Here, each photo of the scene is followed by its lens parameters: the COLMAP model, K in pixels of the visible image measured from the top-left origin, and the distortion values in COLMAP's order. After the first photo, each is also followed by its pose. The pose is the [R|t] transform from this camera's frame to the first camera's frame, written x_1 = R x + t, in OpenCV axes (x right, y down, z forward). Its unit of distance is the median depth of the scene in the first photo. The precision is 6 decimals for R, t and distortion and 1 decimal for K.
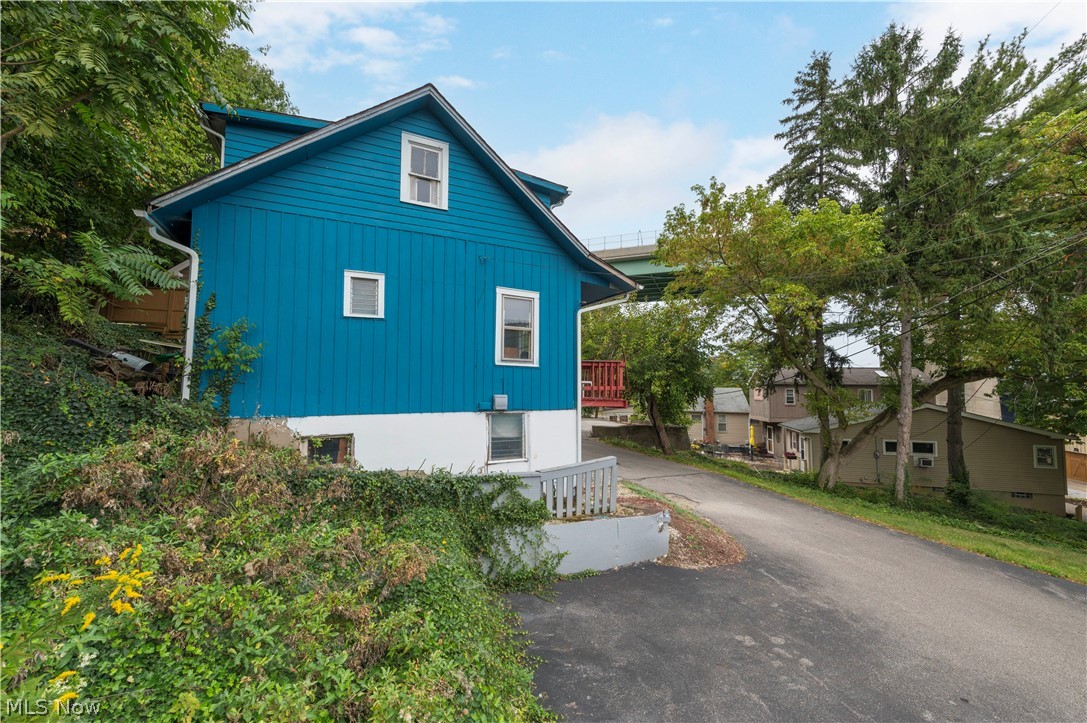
lens RADIAL K [[374.9, 0, 543.3], [0, 374.9, 375.1], [0, 0, 1]] dist [0.012184, 0.000010]
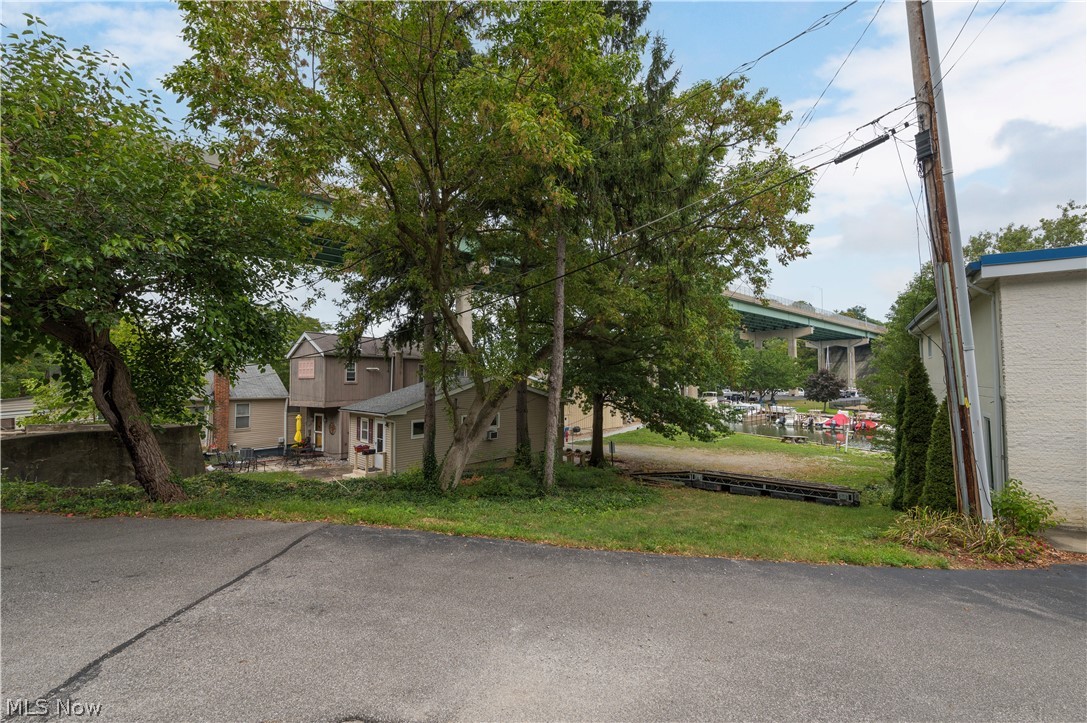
lens RADIAL K [[438.1, 0, 543.6], [0, 438.1, 373.9], [0, 0, 1]] dist [0.009451, 0.000128]
pose [[0.464752, -0.002140, 0.885438, 0.100066], [-0.028572, 0.999440, 0.017413, 0.058338], [-0.884980, -0.033392, 0.464431, 0.408667]]
